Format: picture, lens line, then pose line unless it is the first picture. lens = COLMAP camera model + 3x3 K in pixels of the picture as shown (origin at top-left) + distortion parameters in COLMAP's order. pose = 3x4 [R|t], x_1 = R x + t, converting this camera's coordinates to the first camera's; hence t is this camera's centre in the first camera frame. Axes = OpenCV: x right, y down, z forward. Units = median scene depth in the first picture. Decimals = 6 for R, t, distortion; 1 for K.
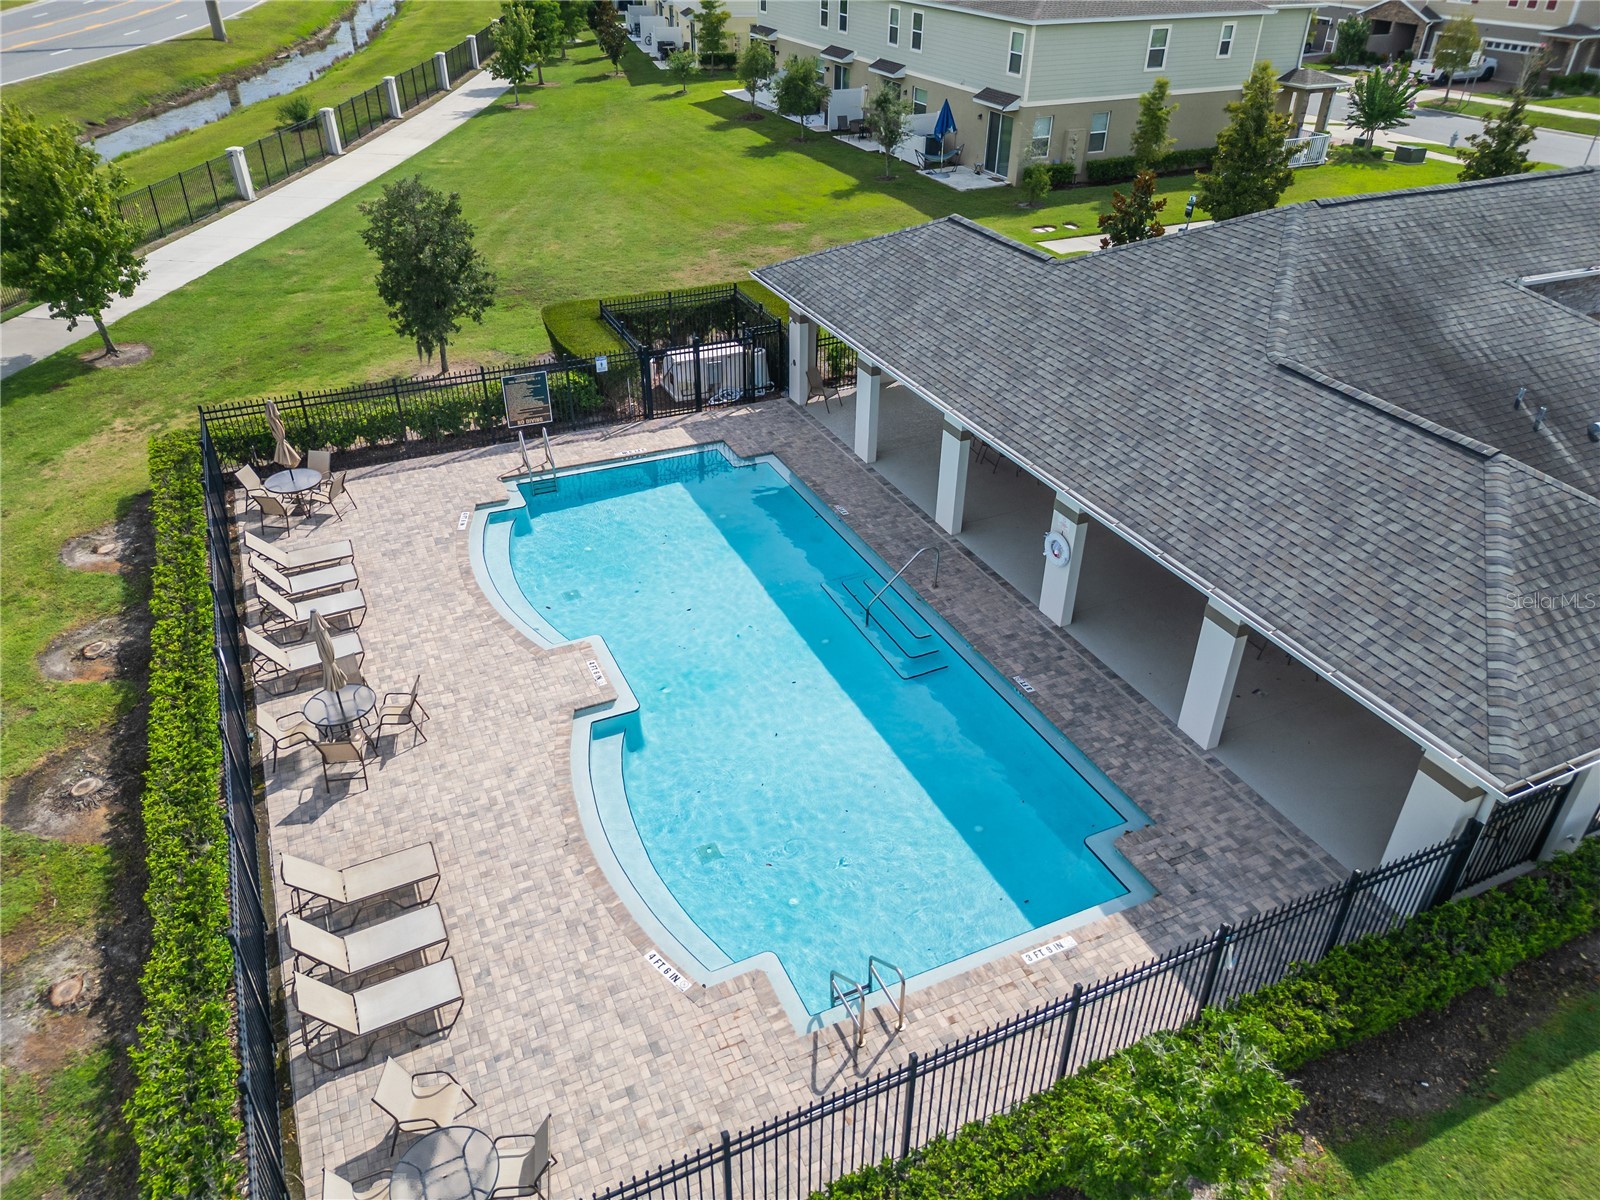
lens RADIAL K [[1130.9, 0, 800.0], [0, 1130.9, 600.0], [0, 0, 1]] dist [0.082682, -0.077282]
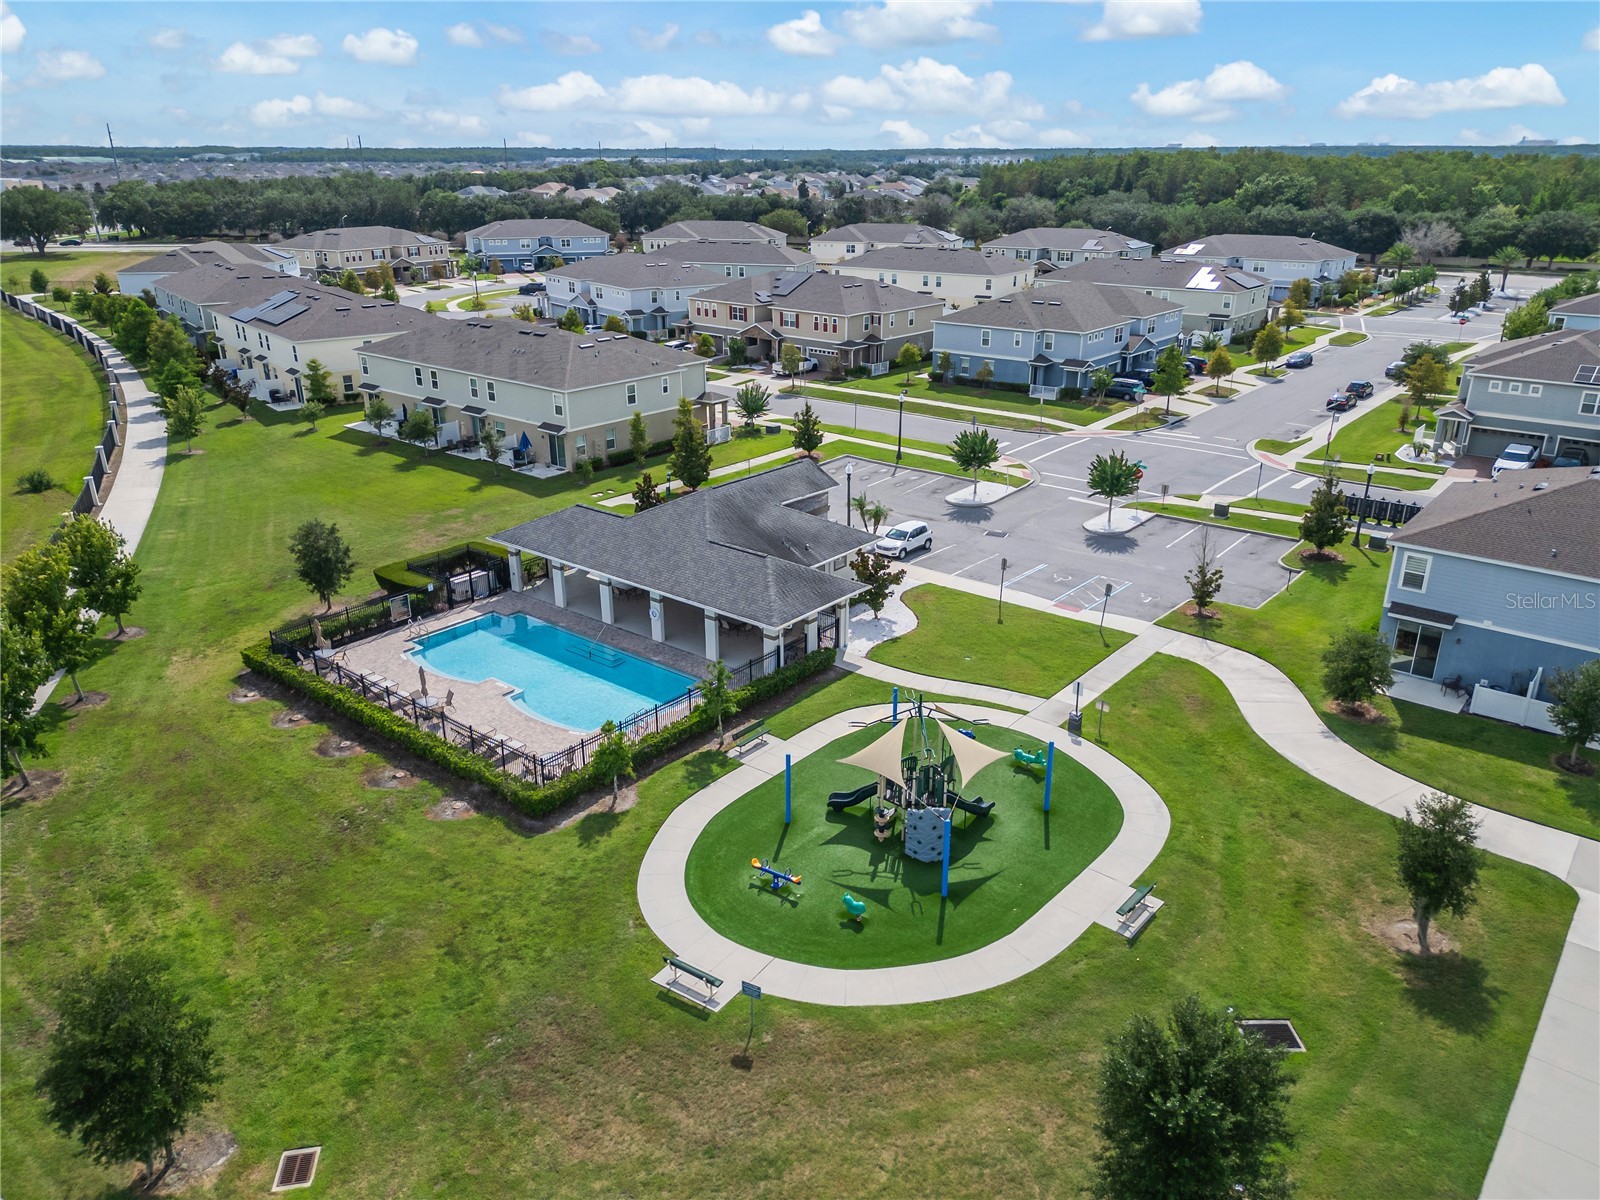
lens RADIAL K [[1130.9, 0, 800.0], [0, 1130.9, 600.0], [0, 0, 1]] dist [0.082682, -0.077282]
pose [[0.902681, -0.167397, 0.396414, -0.334313], [0.240399, 0.960242, -0.141925, 0.244705], [-0.356896, 0.223411, 0.907035, -1.014382]]
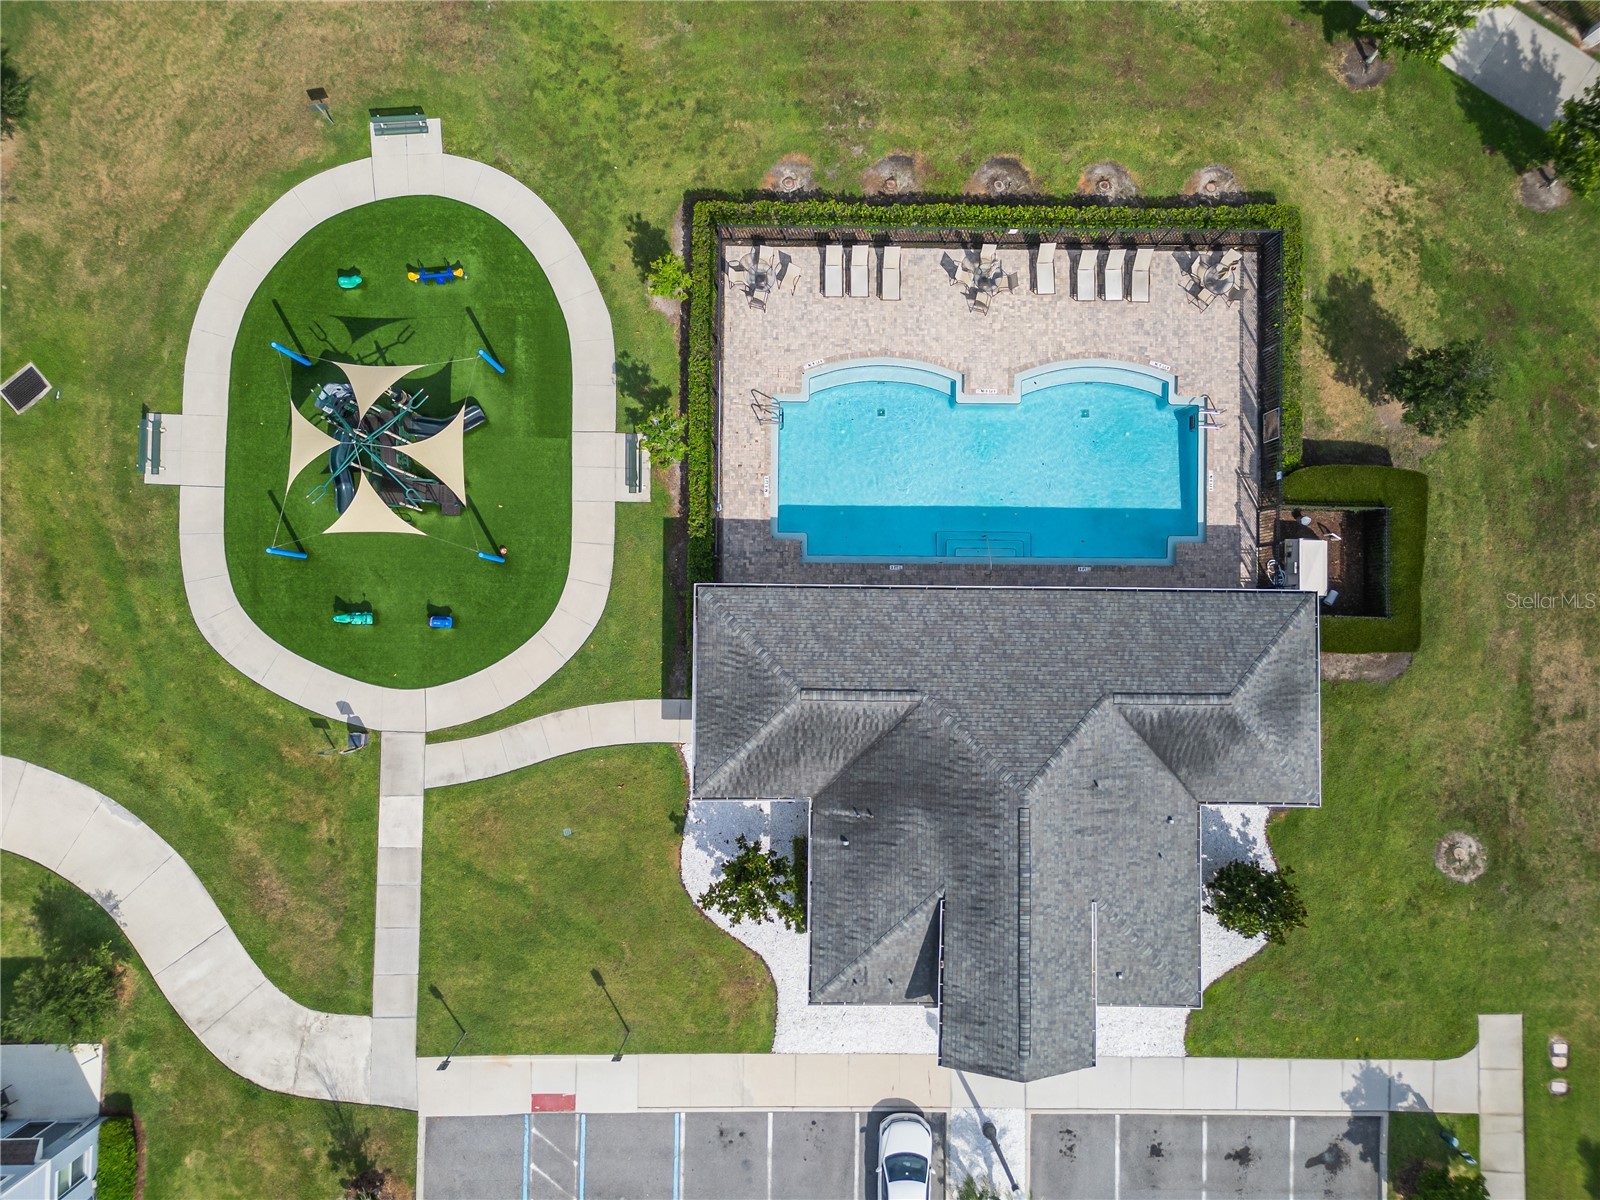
lens RADIAL K [[1130.9, 0, 800.0], [0, 1130.9, 600.0], [0, 0, 1]] dist [0.082682, -0.077282]
pose [[-0.429953, 0.901991, -0.039411, 0.237467], [-0.503153, -0.203137, 0.839984, -0.942597], [0.749651, 0.380984, 0.541179, -0.161775]]
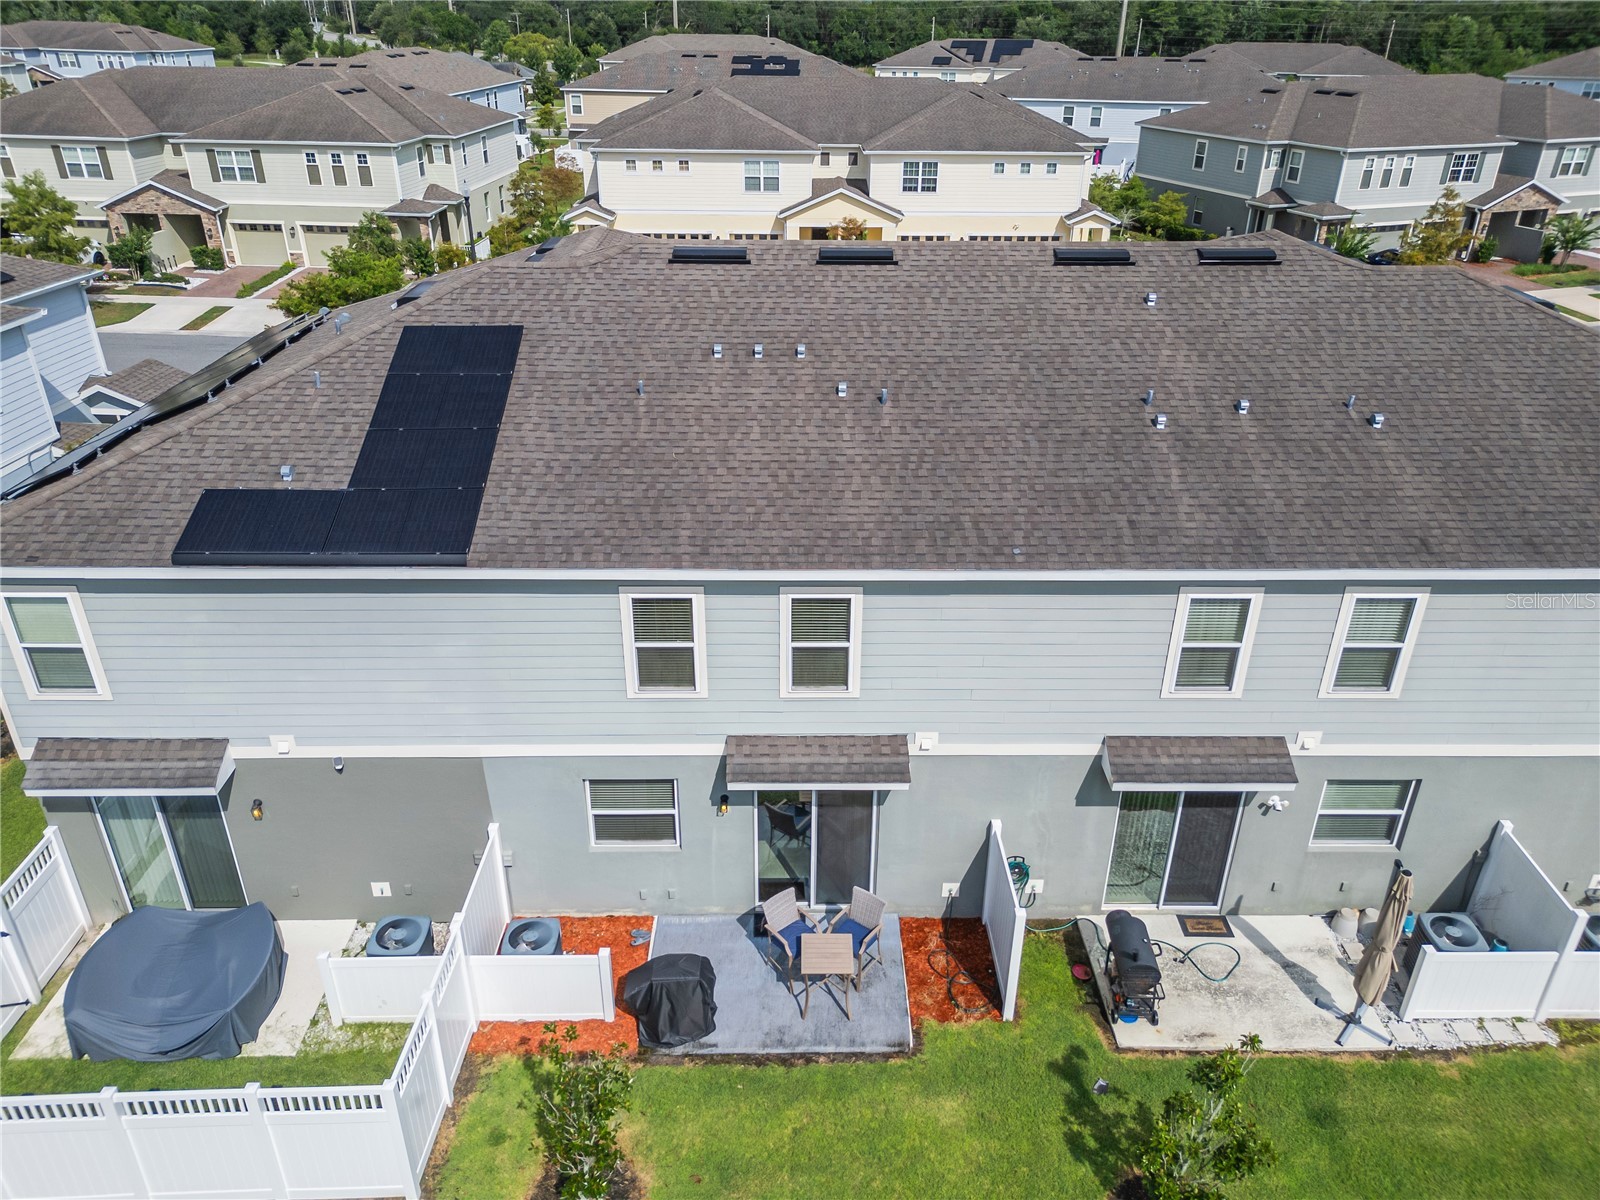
lens RADIAL K [[1111.4, 0, 800.0], [0, 1111.4, 600.0], [0, 0, 1]] dist [0.022835, 0.001424]
pose [[0.405899, -0.415619, 0.813945, -0.308031], [0.490525, 0.850532, 0.189685, -1.027619], [-0.771123, 0.322268, 0.549102, 1.550211]]
